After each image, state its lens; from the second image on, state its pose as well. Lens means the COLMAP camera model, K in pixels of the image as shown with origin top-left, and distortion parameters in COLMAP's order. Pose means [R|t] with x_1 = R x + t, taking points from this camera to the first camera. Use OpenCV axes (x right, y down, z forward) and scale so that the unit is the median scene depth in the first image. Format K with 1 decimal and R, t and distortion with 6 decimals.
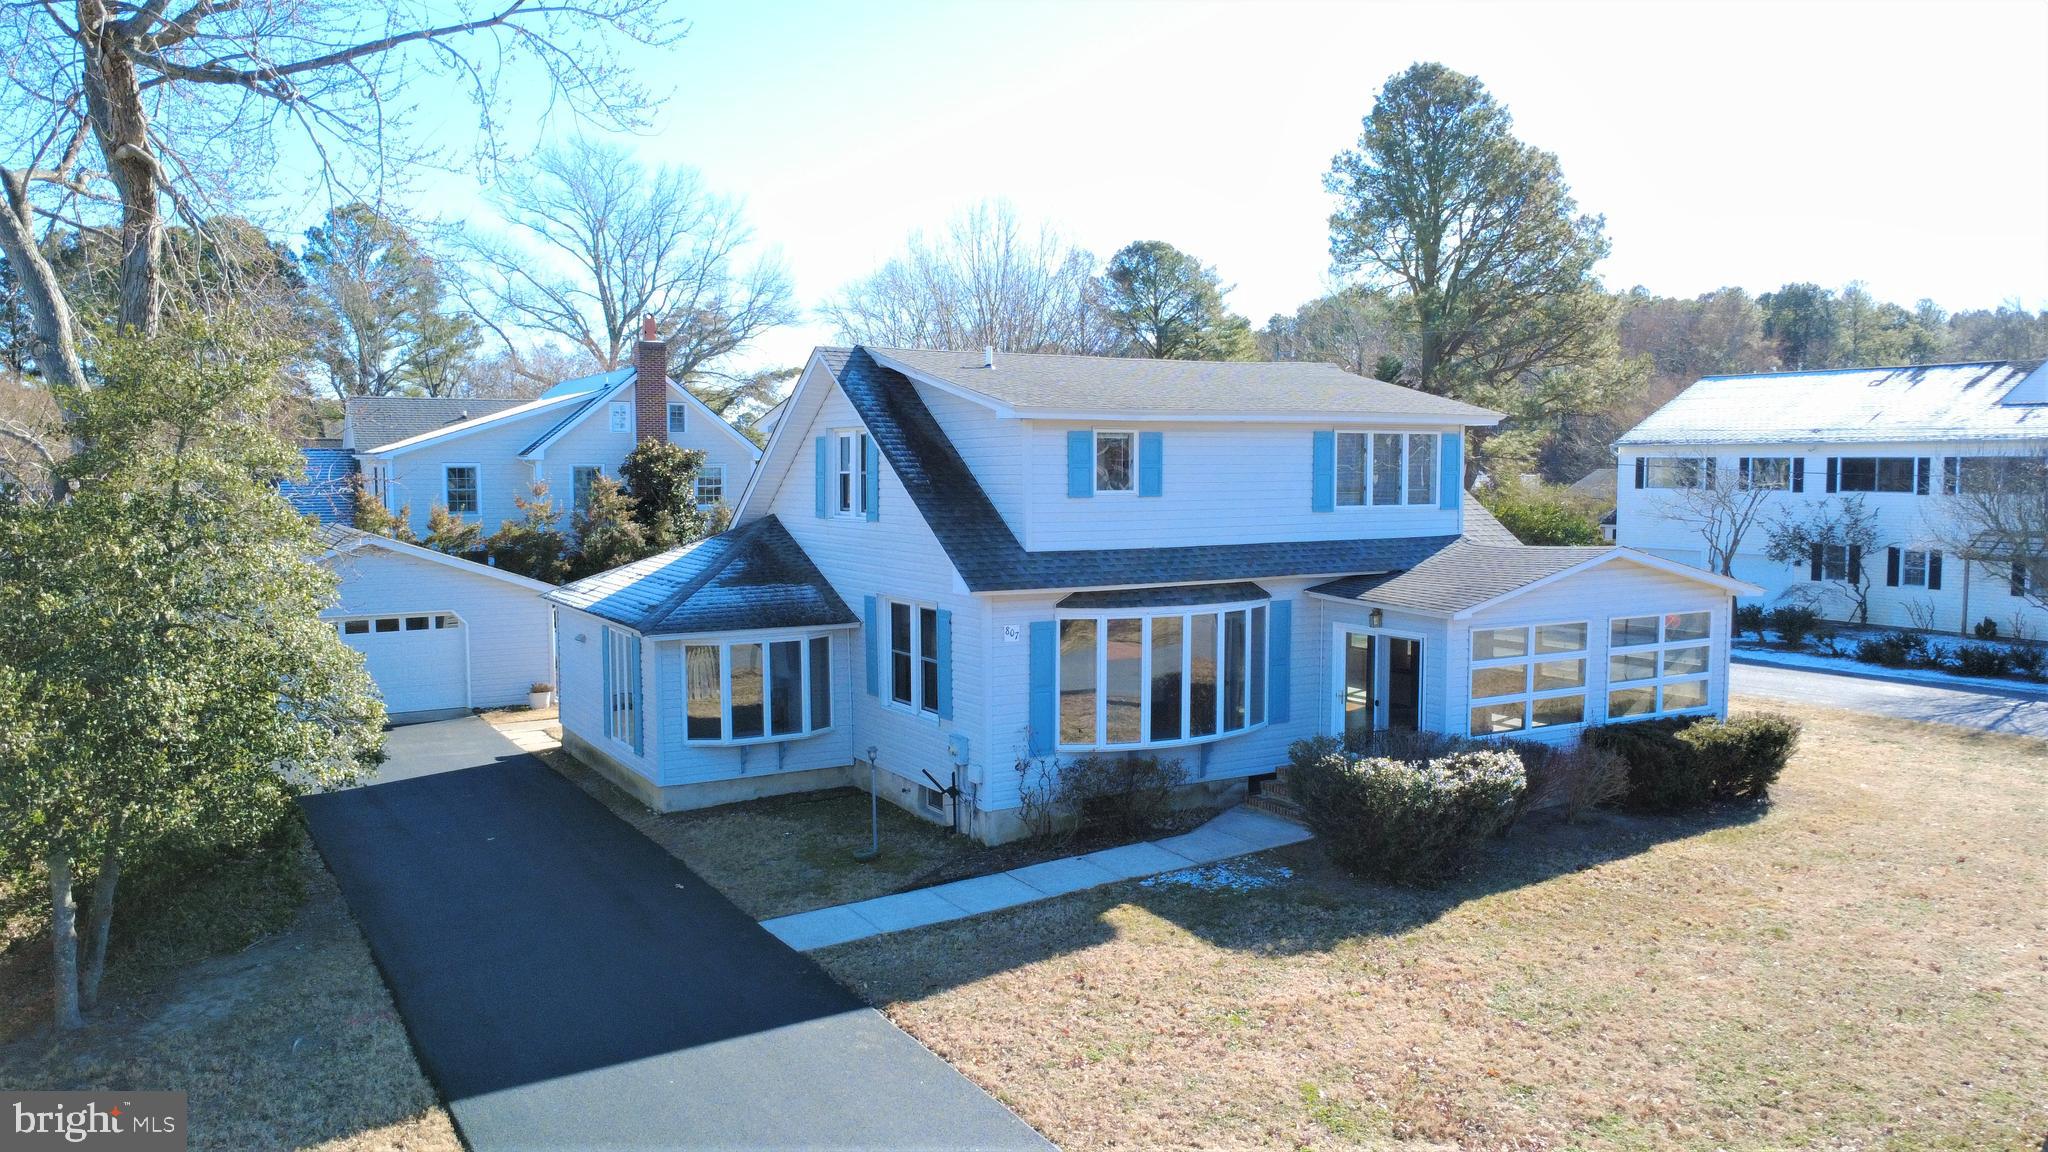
lens RADIAL K [[1483.8, 0, 1024.0], [0, 1483.8, 576.0], [0, 0, 1]] dist [-0.002950, -0.003546]
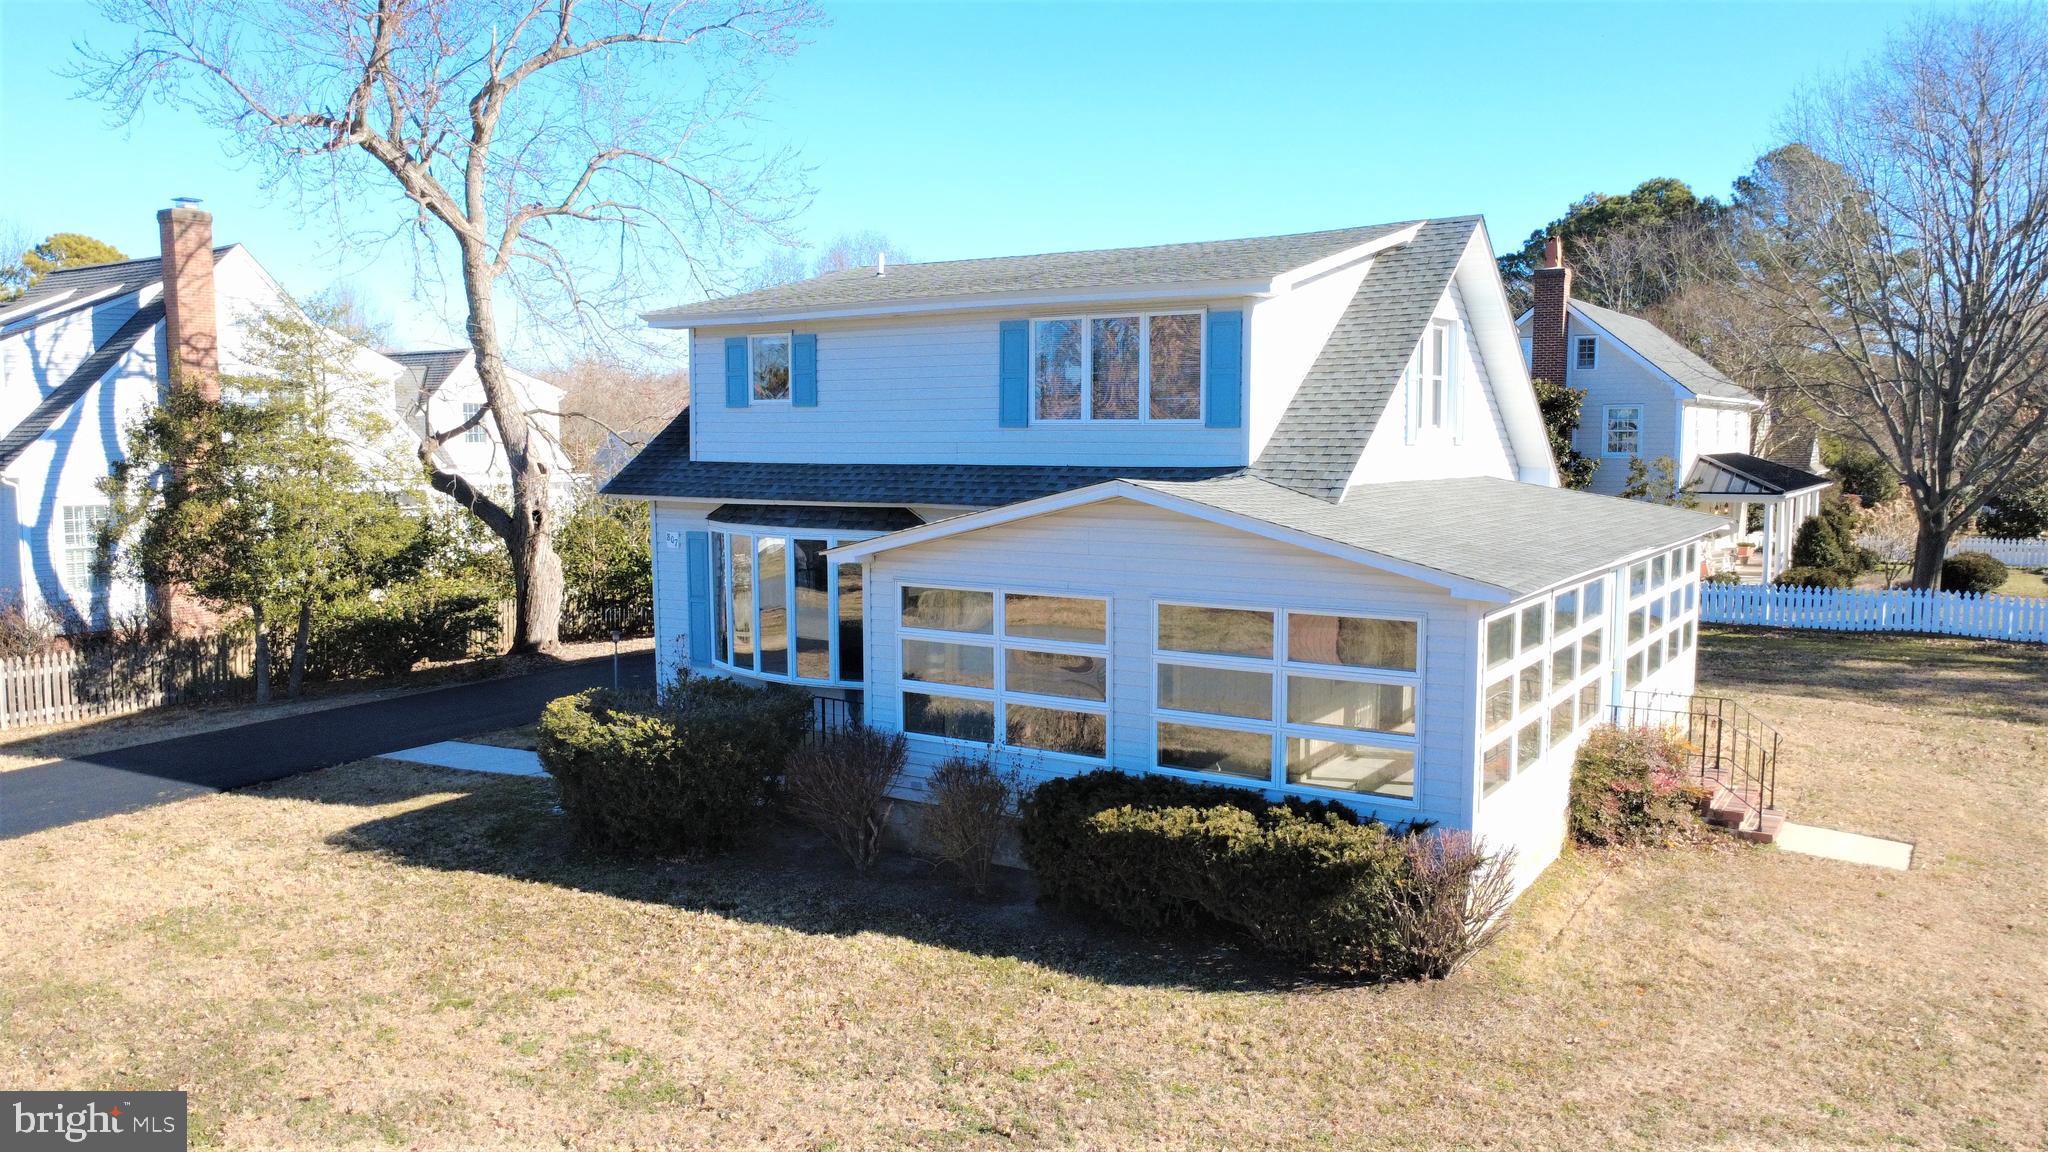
lens RADIAL K [[1483.8, 0, 1024.0], [0, 1483.8, 576.0], [0, 0, 1]] dist [-0.002950, -0.003546]
pose [[0.443182, 0.086017, -0.892295, 1.009407], [-0.067356, 0.995767, 0.062538, -0.017012], [0.893897, 0.032386, 0.447100, 0.757744]]
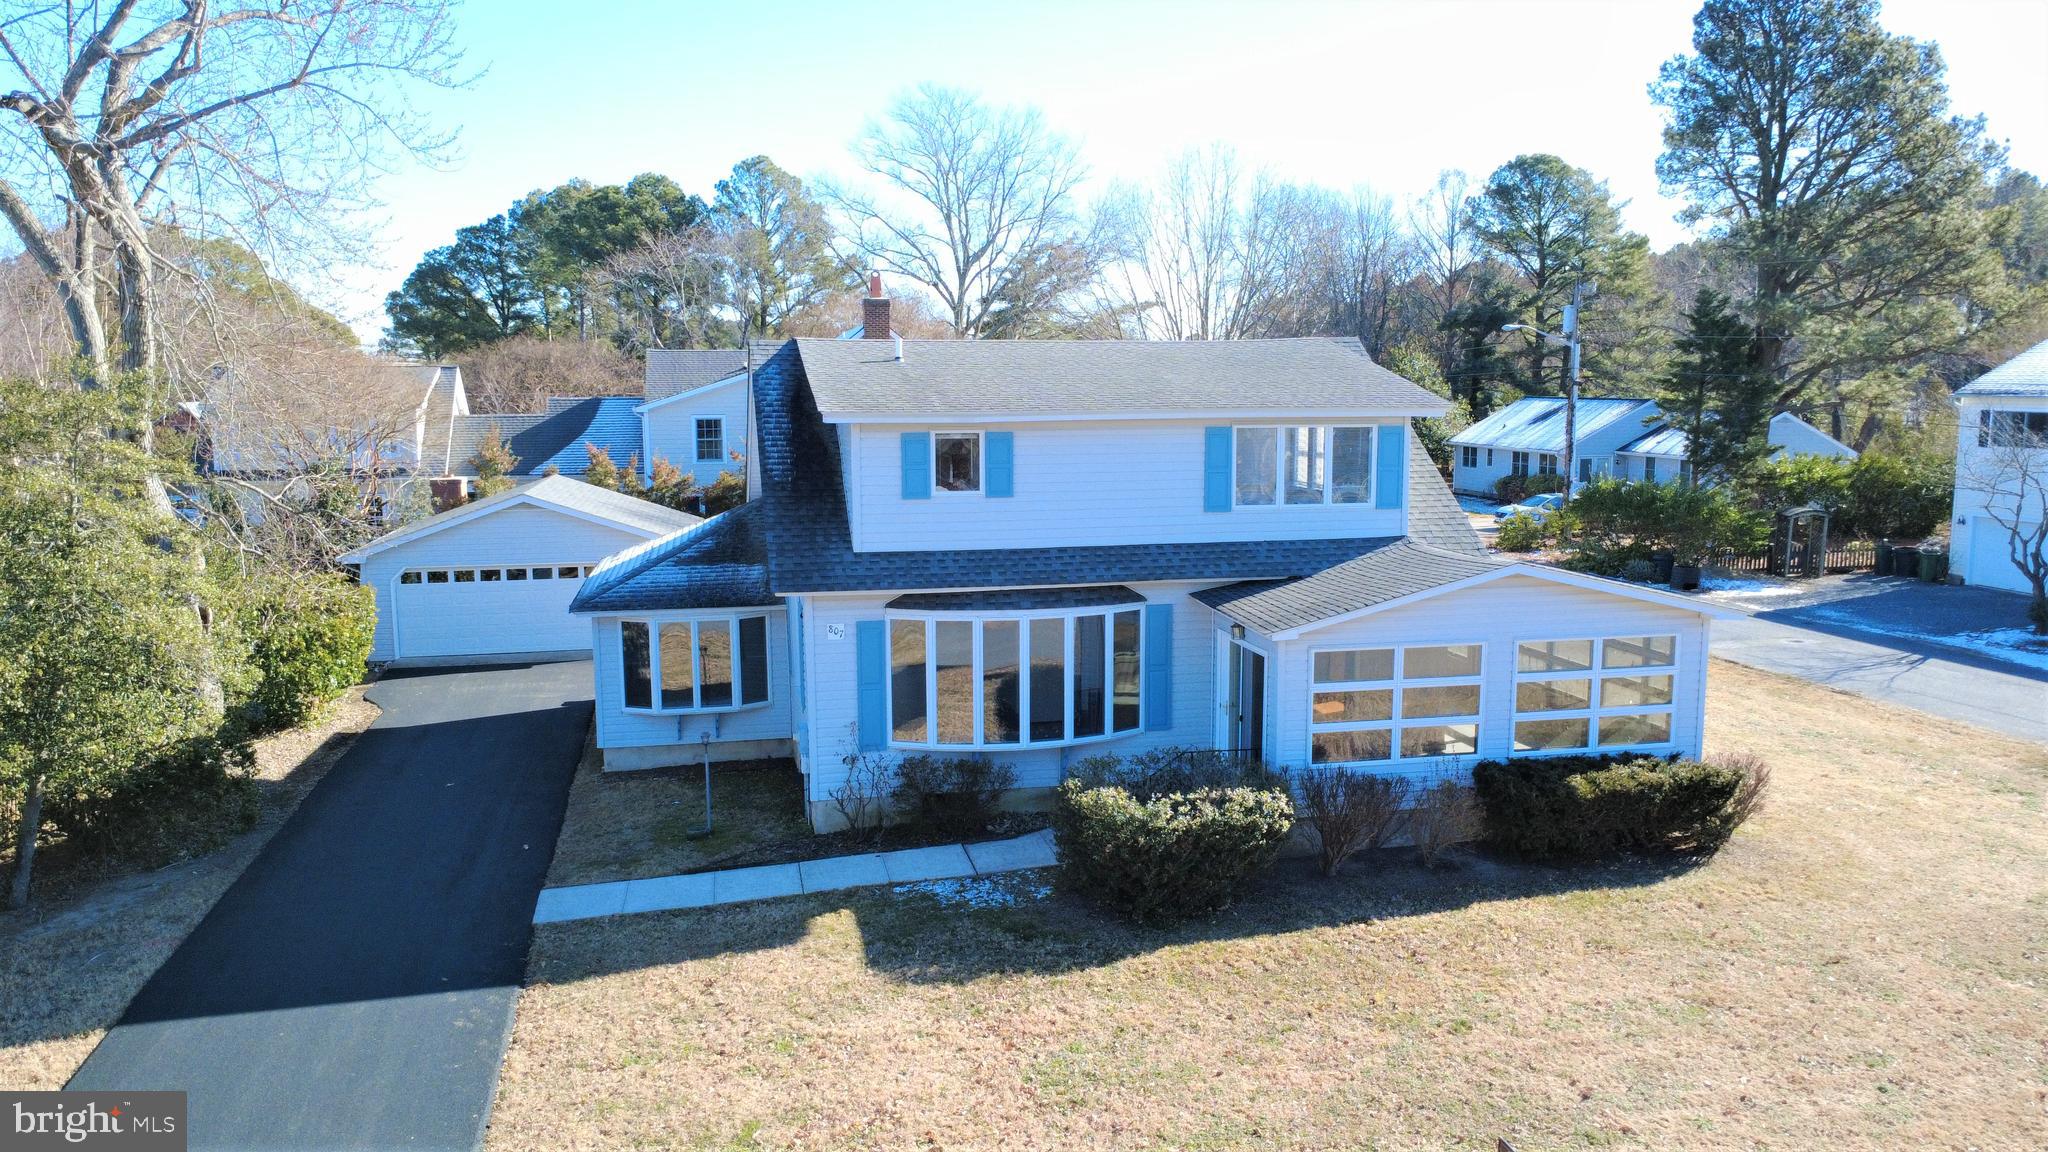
lens RADIAL K [[1483.8, 0, 1024.0], [0, 1483.8, 576.0], [0, 0, 1]] dist [-0.002950, -0.003546]
pose [[0.949409, 0.038949, -0.311618, 0.432586], [-0.021574, 0.998024, 0.059012, -0.062999], [0.313301, -0.049304, 0.948373, 0.068509]]
